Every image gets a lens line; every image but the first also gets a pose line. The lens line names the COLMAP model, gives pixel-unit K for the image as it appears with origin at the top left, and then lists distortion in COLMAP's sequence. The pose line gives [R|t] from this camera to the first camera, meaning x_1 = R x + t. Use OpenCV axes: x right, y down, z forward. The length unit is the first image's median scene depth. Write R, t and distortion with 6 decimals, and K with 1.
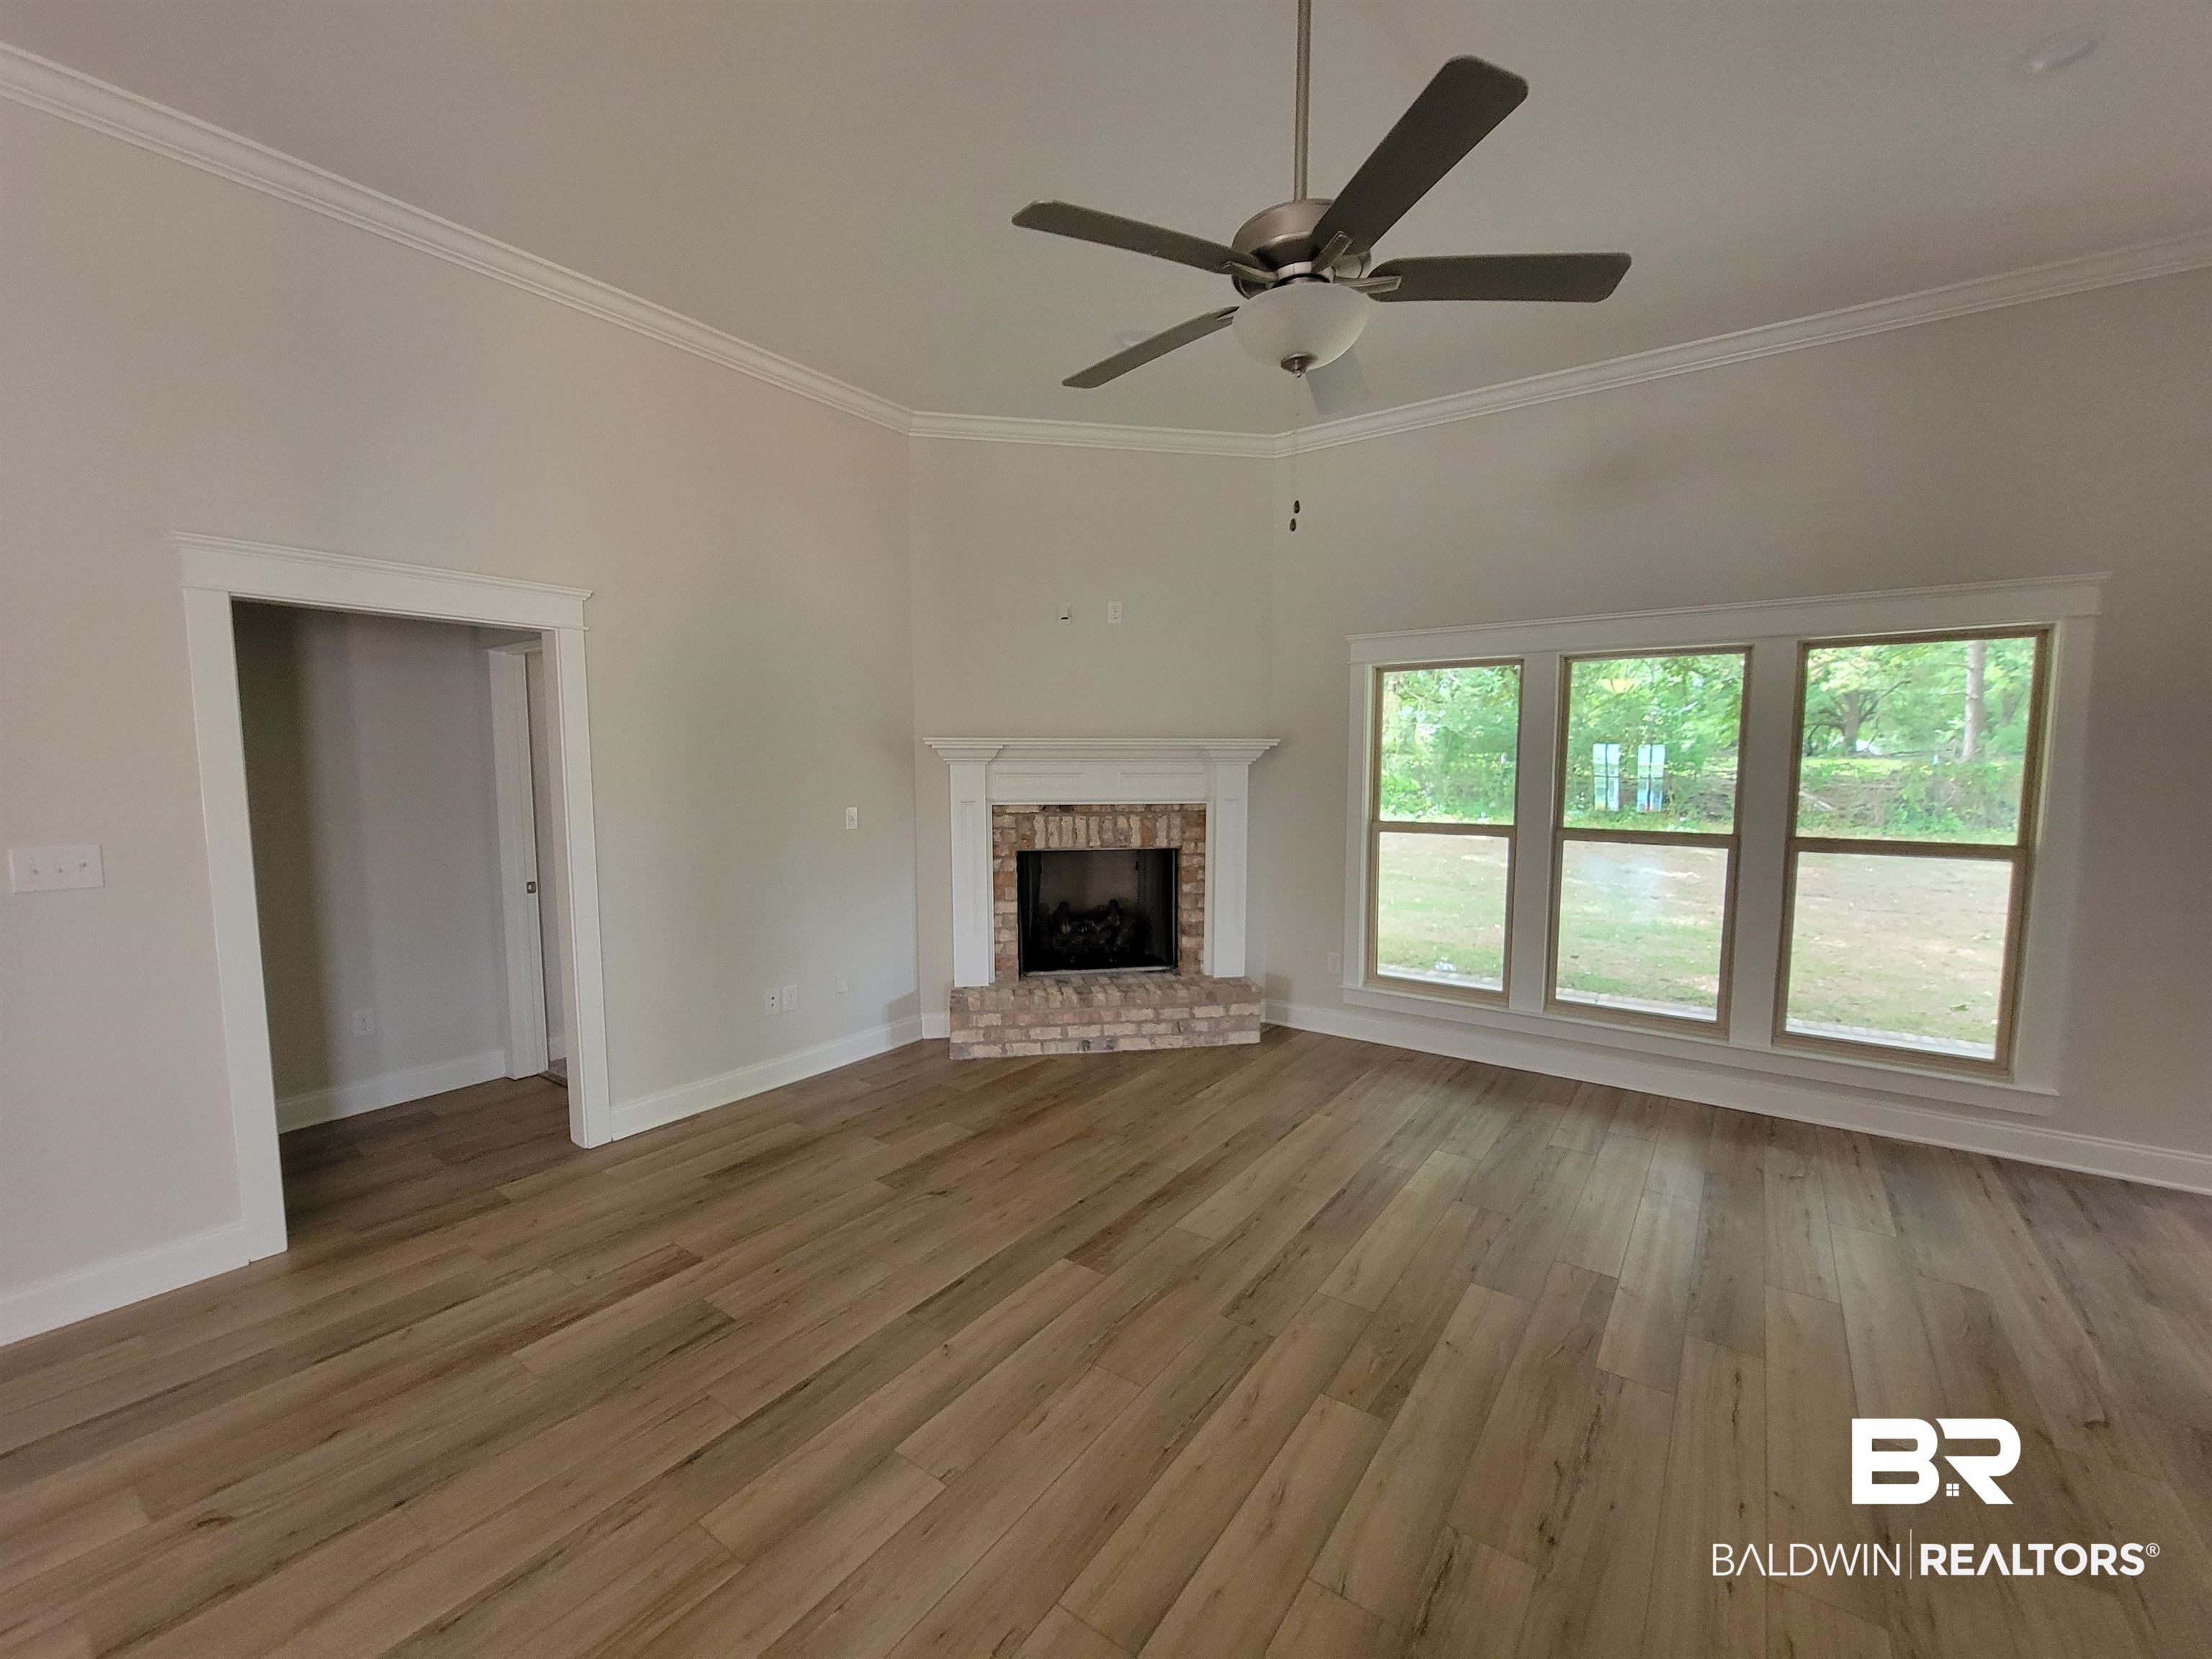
lens RADIAL K [[909.0, 0, 1108.4], [0, 909.0, 852.1], [0, 0, 1]] dist [-0.001694, -0.000591]
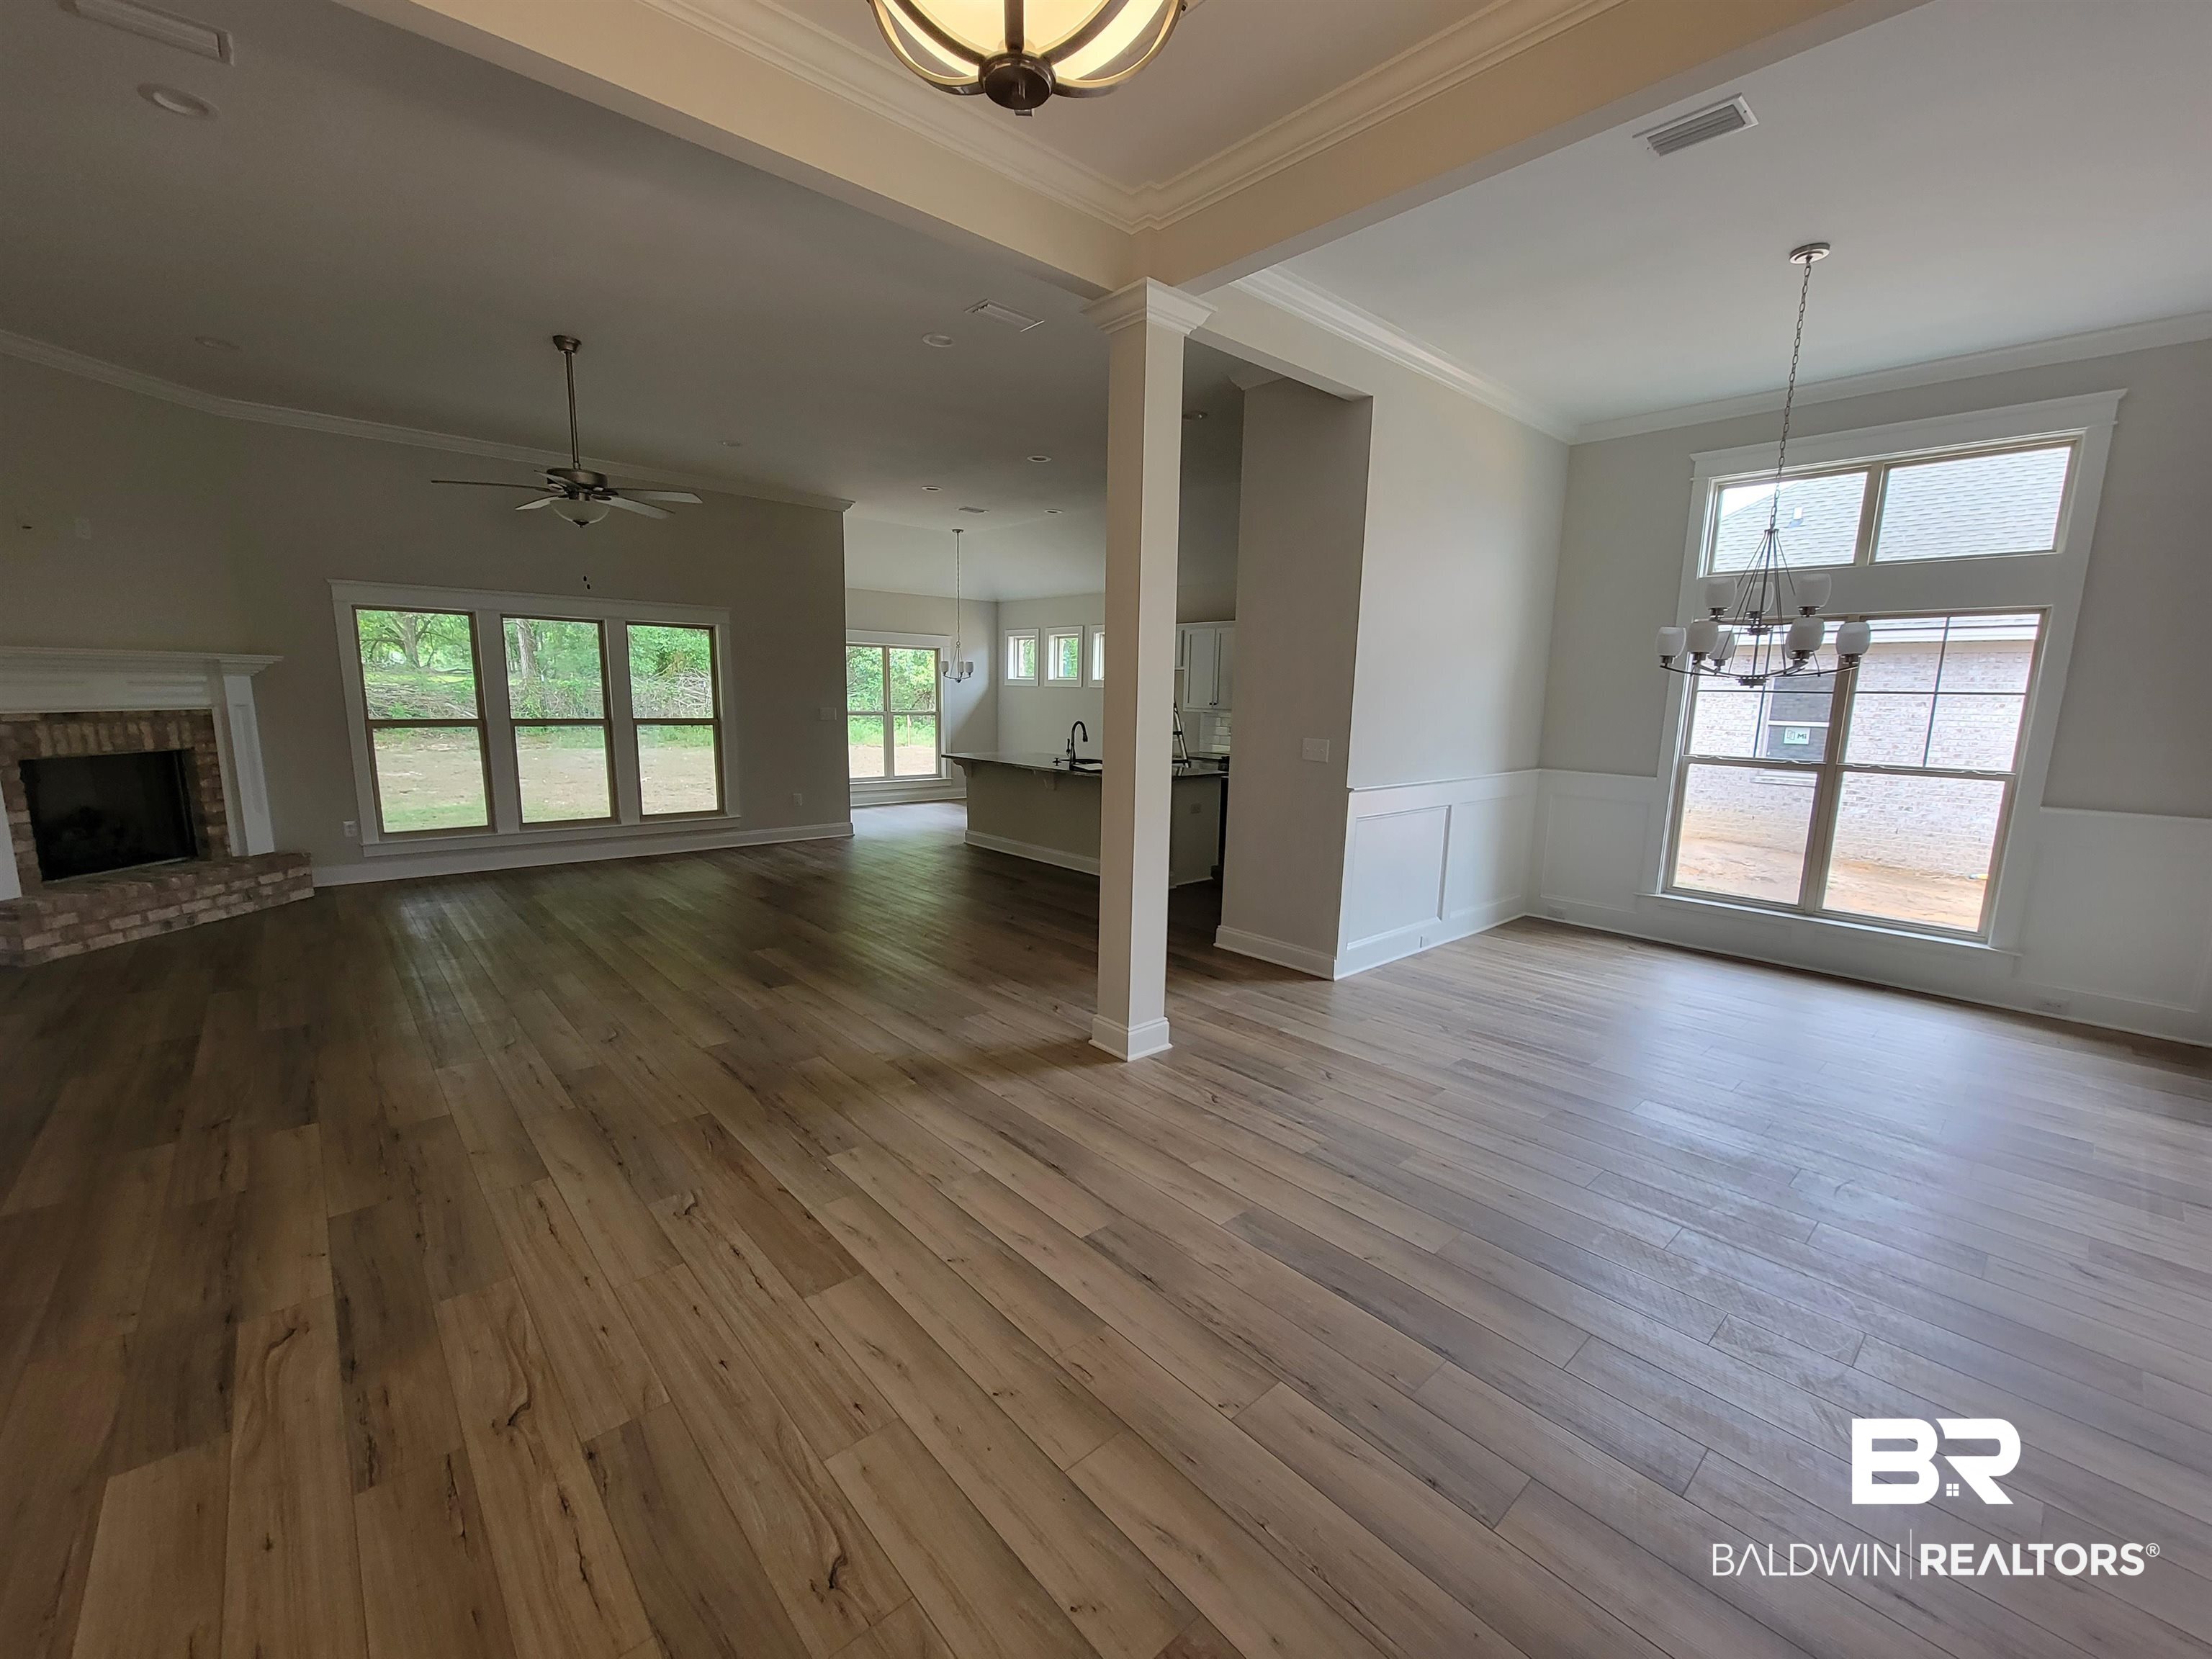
lens RADIAL K [[909.0, 0, 1108.4], [0, 909.0, 852.1], [0, 0, 1]] dist [-0.001694, -0.000591]
pose [[0.214758, -0.167634, 0.962173, -0.820998], [0.078909, 0.984917, 0.153984, 0.039899], [-0.973474, 0.042855, 0.224747, -0.387474]]
